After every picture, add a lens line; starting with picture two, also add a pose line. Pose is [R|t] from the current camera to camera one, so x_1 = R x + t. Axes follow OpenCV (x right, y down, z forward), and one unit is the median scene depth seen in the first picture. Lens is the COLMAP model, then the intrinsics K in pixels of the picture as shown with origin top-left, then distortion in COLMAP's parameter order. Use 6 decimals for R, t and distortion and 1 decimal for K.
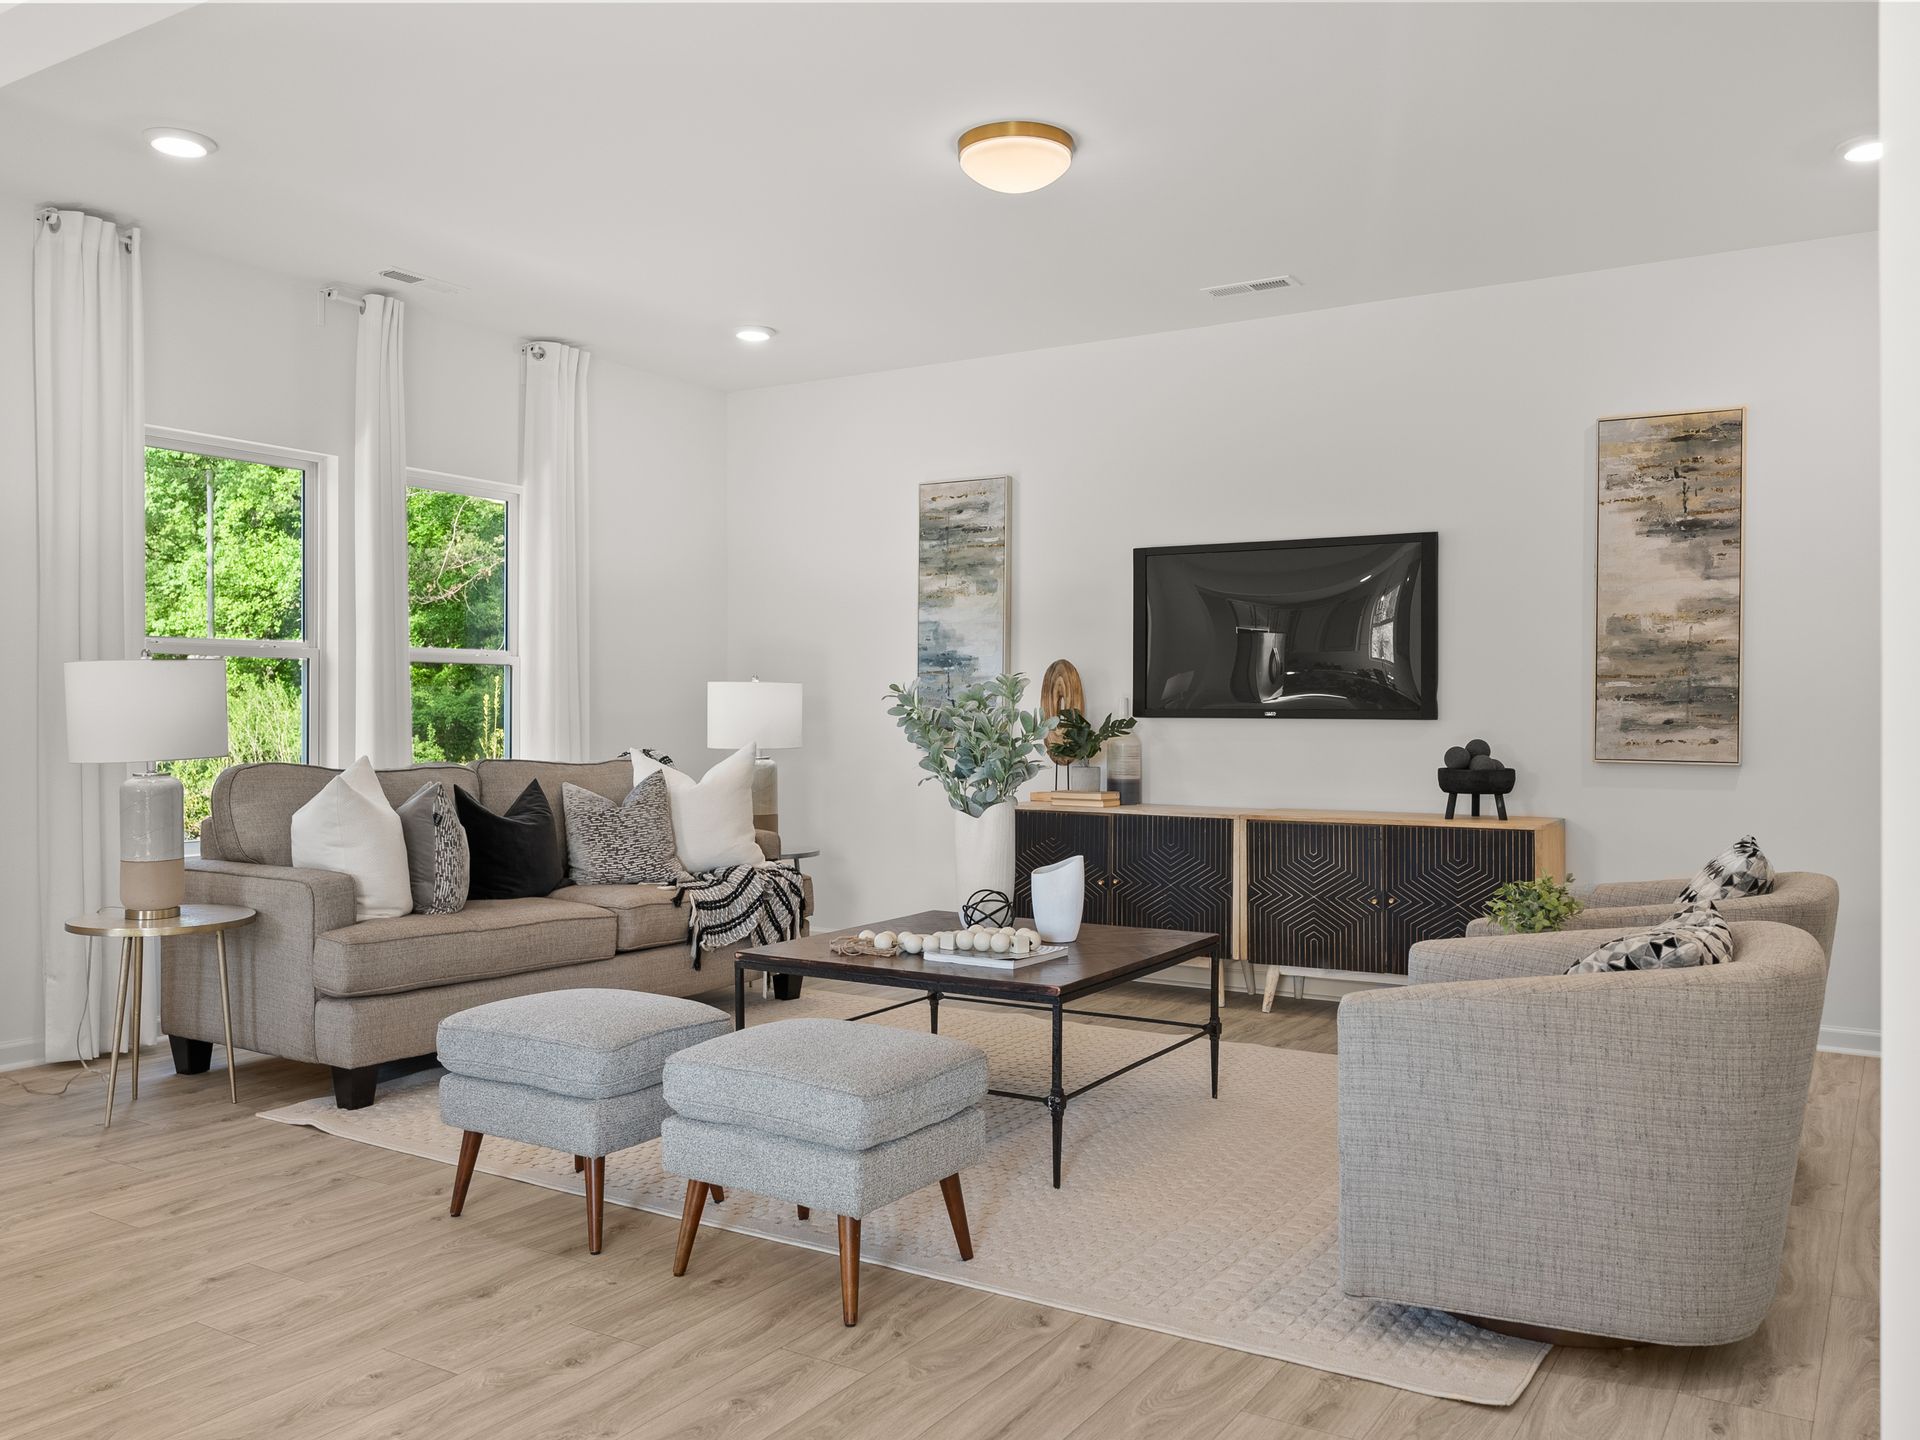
lens RADIAL K [[1490.0, 0, 965.6], [0, 1490.0, 714.0], [0, 0, 1]] dist [-0.009727, -0.006546]
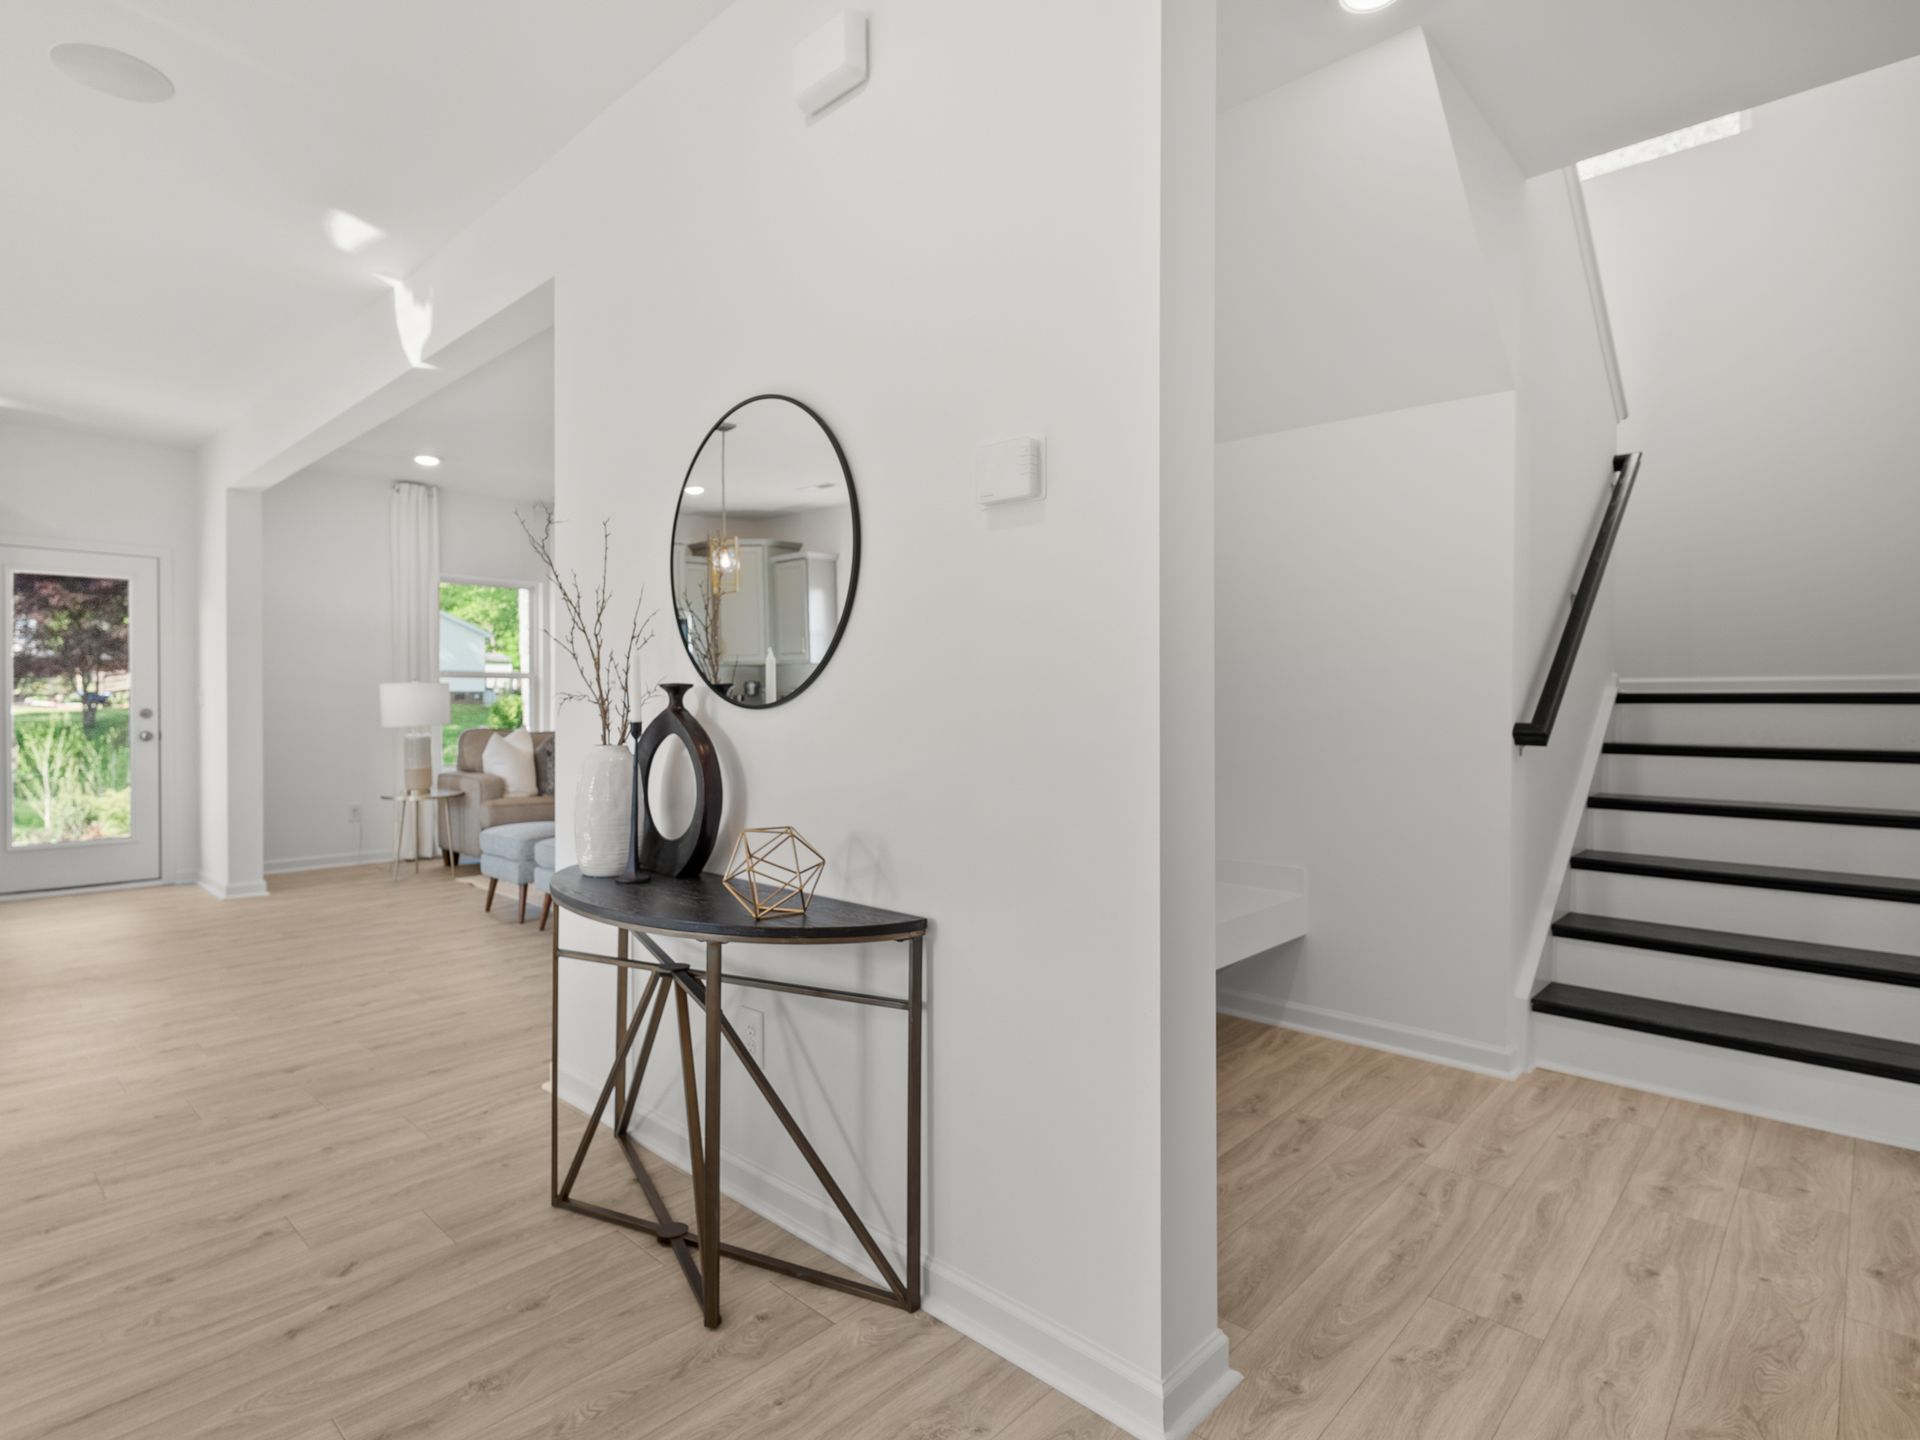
lens RADIAL K [[1017.7, 0, 1004.0], [0, 1017.7, 706.3], [0, 0, 1]] dist [-0.012827, 0.001474]
pose [[0.982045, 0.000325, -0.188649, 0.633358], [-0.000258, 1.000000, 0.000382, 0.000136], [0.188649, -0.000326, 0.982045, -0.372663]]
